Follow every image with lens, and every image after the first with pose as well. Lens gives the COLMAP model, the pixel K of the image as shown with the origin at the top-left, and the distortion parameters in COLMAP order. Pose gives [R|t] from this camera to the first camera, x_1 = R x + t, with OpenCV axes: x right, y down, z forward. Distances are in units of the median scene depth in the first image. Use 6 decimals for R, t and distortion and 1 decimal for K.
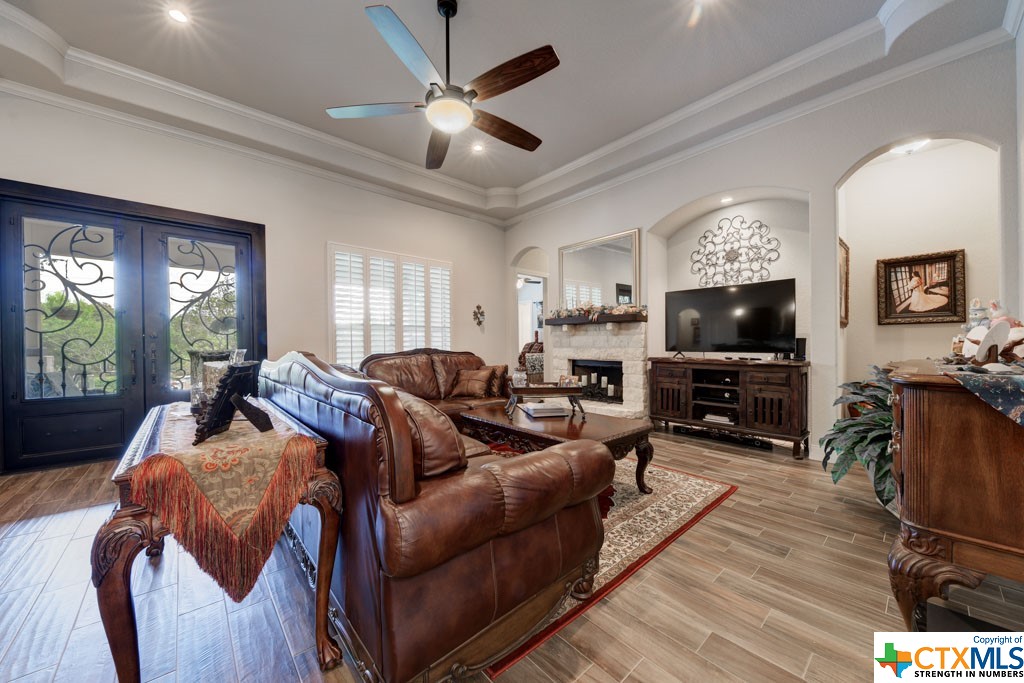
lens RADIAL K [[369.1, 0, 501.4], [0, 369.1, 343.3], [0, 0, 1]] dist [0.006140, -0.003471]
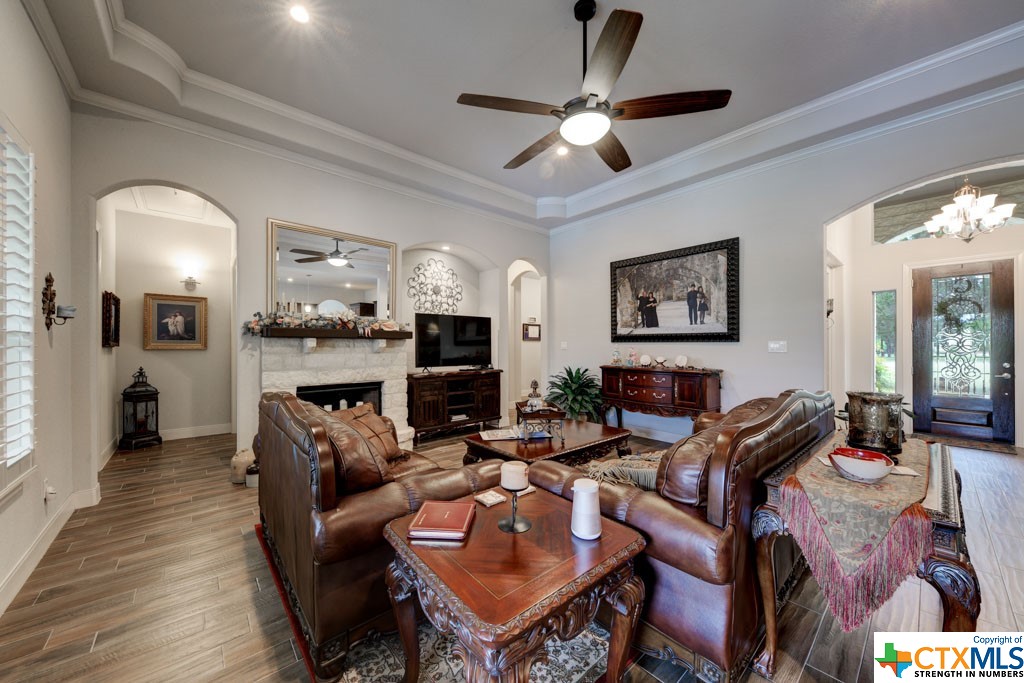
lens RADIAL K [[369.1, 0, 511.1], [0, 369.1, 341.9], [0, 0, 1]] dist [0.006140, -0.003471]
pose [[-0.000844, 0.010832, 0.999941, -0.638344], [-0.002034, 0.999939, -0.010834, -0.042537], [-0.999998, -0.002043, -0.000822, 0.727812]]
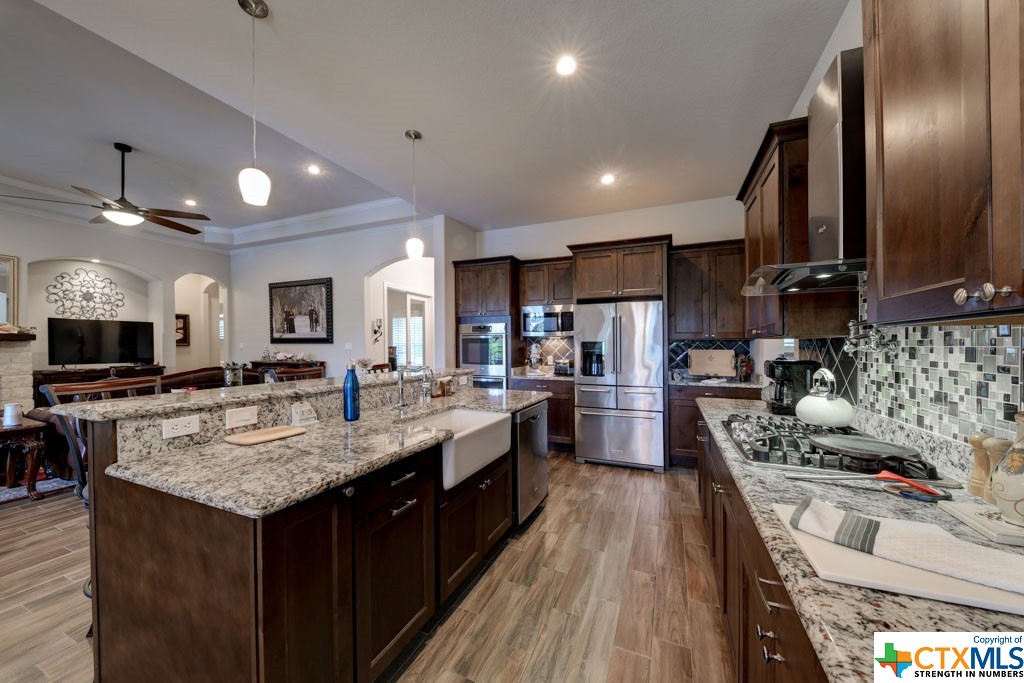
lens RADIAL K [[369.1, 0, 516.8], [0, 369.1, 346.6], [0, 0, 1]] dist [0.006140, -0.003471]
pose [[-0.430169, -0.000830, 0.902748, -1.368953], [-0.001741, 0.999998, 0.000090, -0.043539], [-0.902747, -0.001533, -0.430170, 0.107966]]
